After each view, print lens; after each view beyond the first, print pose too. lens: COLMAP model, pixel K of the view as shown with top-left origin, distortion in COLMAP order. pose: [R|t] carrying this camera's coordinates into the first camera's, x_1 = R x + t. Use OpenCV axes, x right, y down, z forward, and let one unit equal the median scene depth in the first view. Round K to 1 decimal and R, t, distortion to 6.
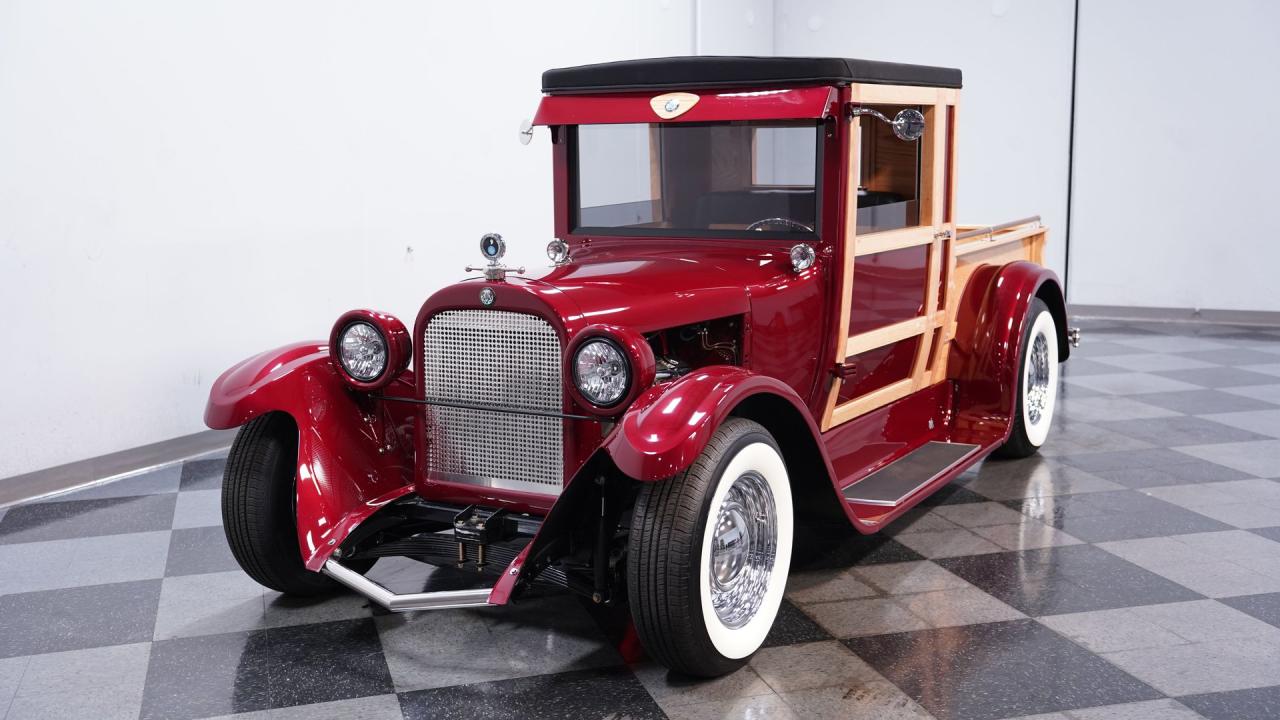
lens RADIAL K [[1357.6, 0, 640.0], [0, 1357.6, 360.0], [0, 0, 1]] dist [0.077781, -0.004191]
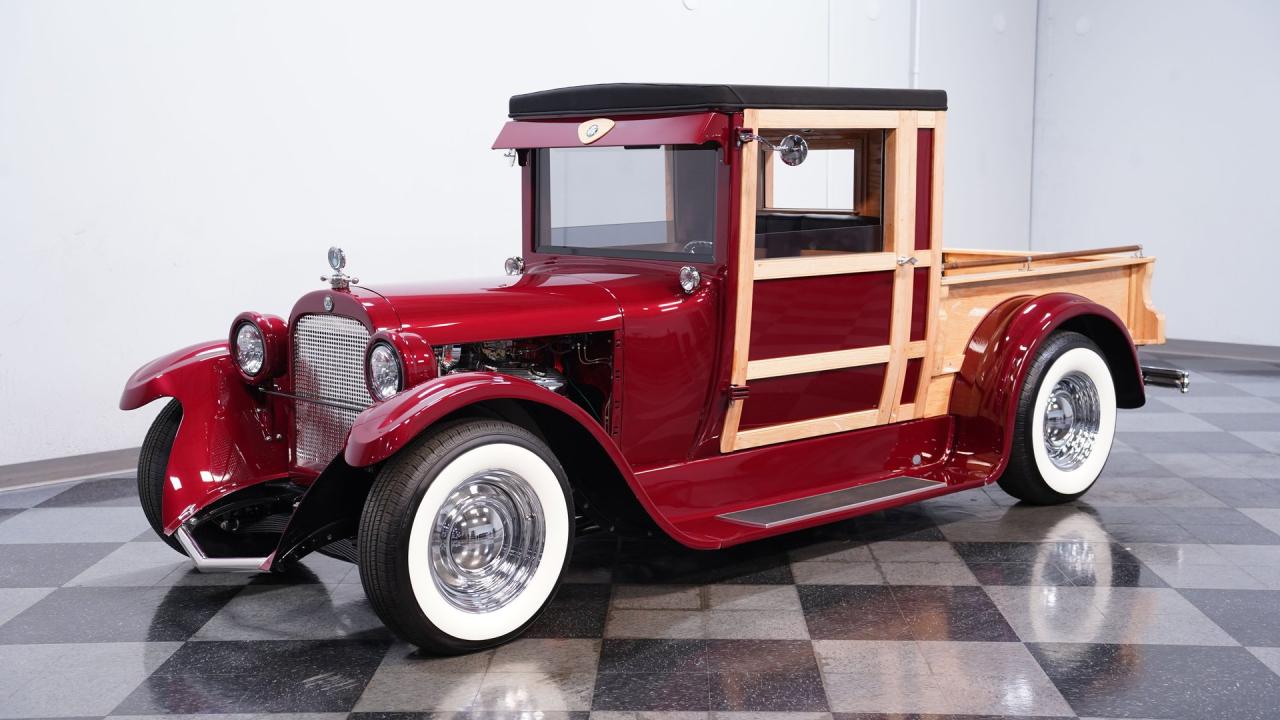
lens RADIAL K [[1517.2, 0, 640.0], [0, 1517.2, 360.0], [0, 0, 1]] dist [0.121557, 0.024992]
pose [[0.951086, 0.043969, -0.305783, 0.492247], [-0.051541, 0.998531, -0.016727, 0.007387], [0.304598, 0.031669, 0.951954, -0.112099]]
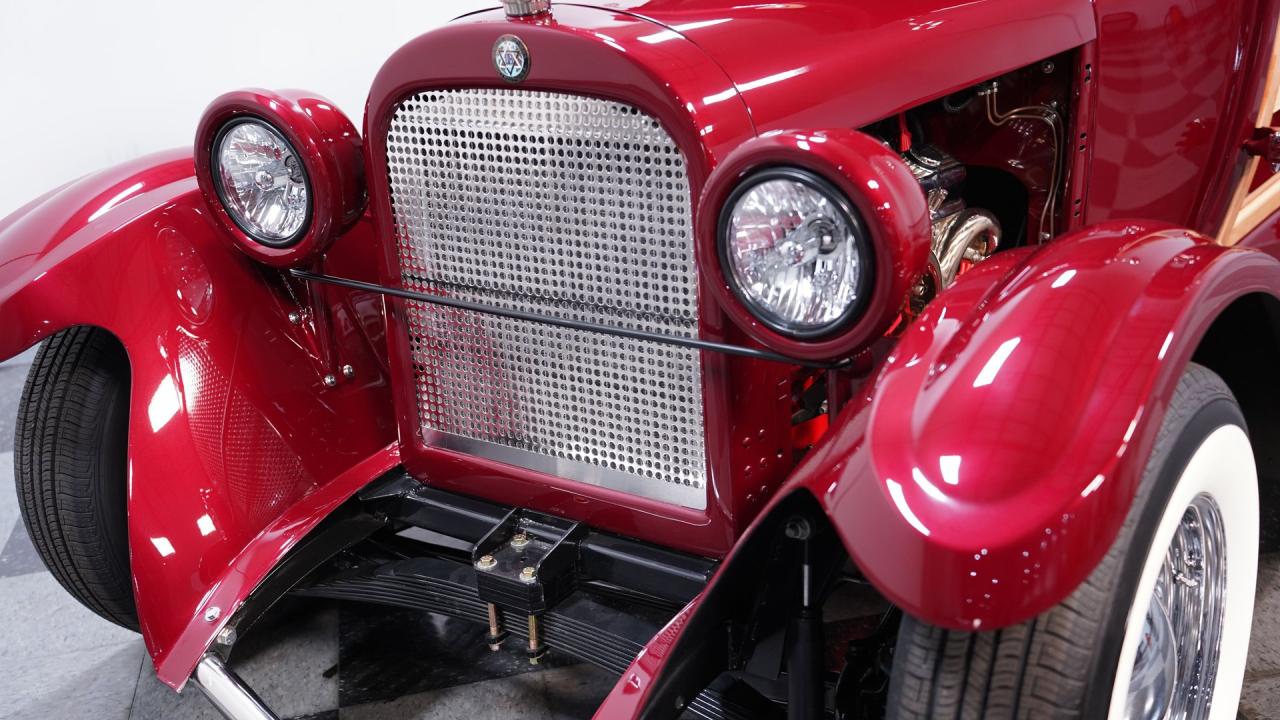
lens RADIAL K [[1437.2, 0, 640.0], [0, 1437.2, 360.0], [0, 0, 1]] dist [0.118713, 0.003300]
pose [[0.994316, -0.023733, -0.103788, -0.026760], [0.045922, 0.975097, 0.216973, -0.048054], [0.096054, -0.220506, 0.970644, 0.520038]]
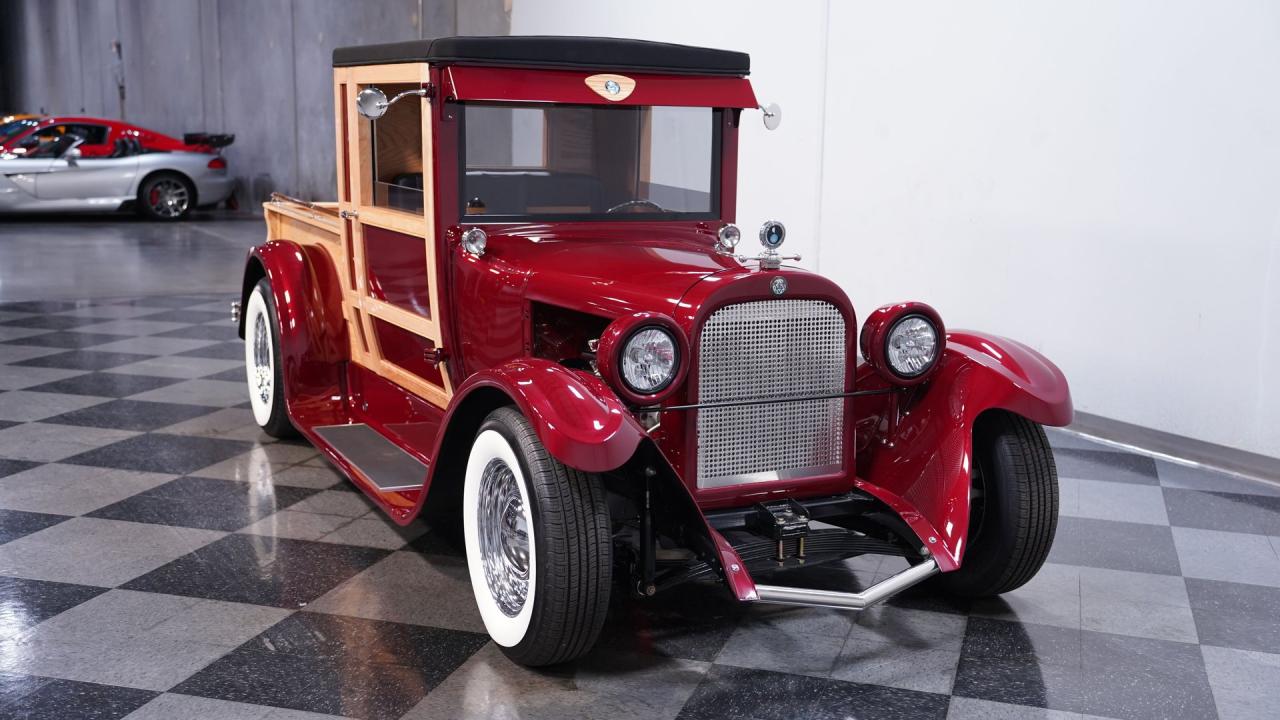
lens RADIAL K [[1357.6, 0, 640.0], [0, 1357.6, 360.0], [0, 0, 1]] dist [0.077781, -0.004191]
pose [[0.576831, -0.111977, 0.809152, -0.915525], [0.096274, 0.992975, 0.068784, -0.067002], [-0.811170, 0.038223, 0.583560, 0.486911]]
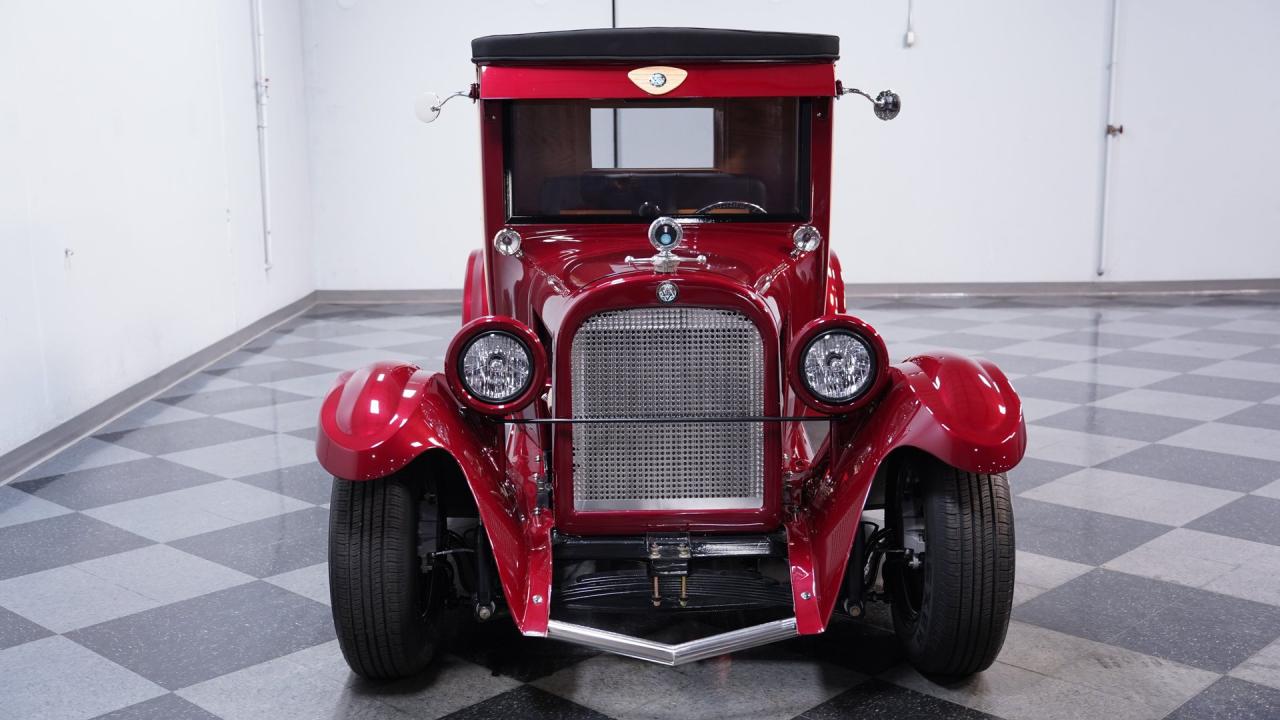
lens RADIAL K [[1357.6, 0, 640.0], [0, 1357.6, 360.0], [0, 0, 1]] dist [0.077781, -0.004191]
pose [[0.867524, -0.074940, 0.491718, -0.531524], [0.072926, 0.997065, 0.023297, -0.023559], [-0.492020, 0.015649, 0.870443, 0.236355]]
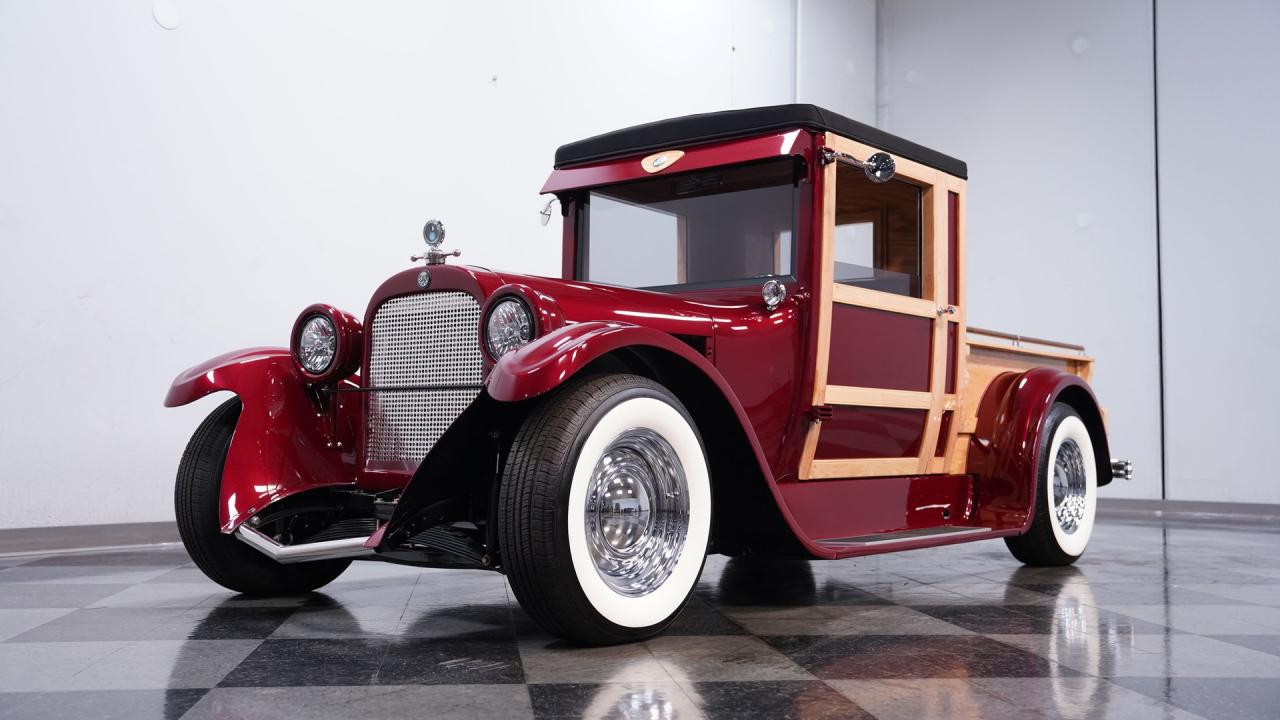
lens RADIAL K [[1217.3, 0, 640.0], [0, 1217.3, 360.0], [0, 0, 1]] dist [0.010234, 0.007309]
pose [[0.987979, 0.014896, -0.153872, 0.180849], [-0.048162, 0.975469, -0.214803, 0.191881], [0.146897, 0.219631, 0.964460, 0.144388]]
